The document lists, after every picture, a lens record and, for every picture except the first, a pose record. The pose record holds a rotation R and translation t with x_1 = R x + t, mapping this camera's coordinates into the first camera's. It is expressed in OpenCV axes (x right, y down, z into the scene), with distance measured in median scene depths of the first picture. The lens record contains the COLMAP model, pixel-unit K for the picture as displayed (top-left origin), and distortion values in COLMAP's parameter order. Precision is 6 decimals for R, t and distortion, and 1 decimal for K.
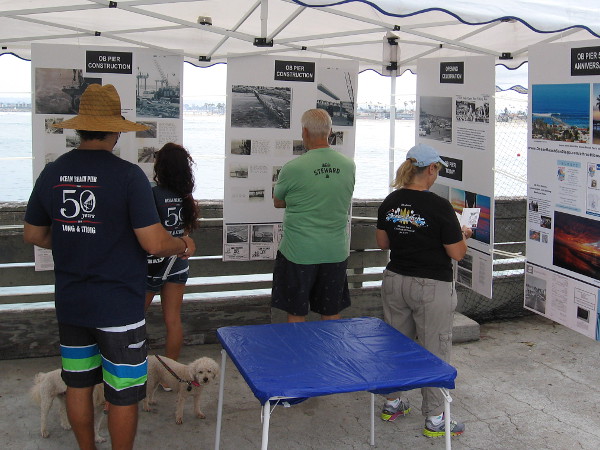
lens RADIAL K [[690.1, 0, 300.0], [0, 690.1, 225.0], [0, 0, 1]] dist [-0.146034, 0.041321]
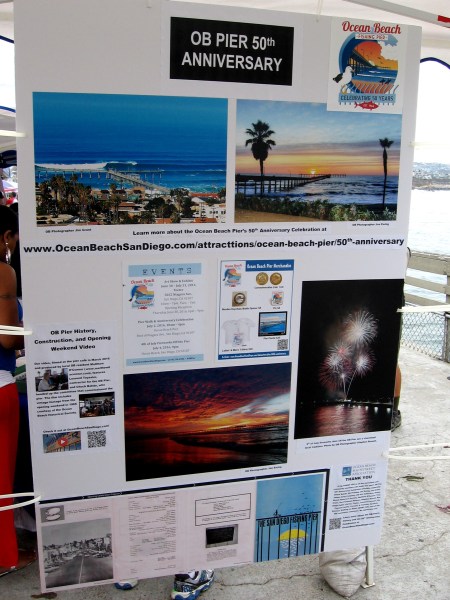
lens RADIAL K [[690.1, 0, 225.0], [0, 690.1, 300.0], [0, 0, 1]] dist [-0.146034, 0.041321]
pose [[0.030541, -0.213094, 0.976554, -0.068211], [0.155687, 0.966100, 0.205944, -0.154477], [-0.987334, 0.145747, 0.062682, 0.884872]]
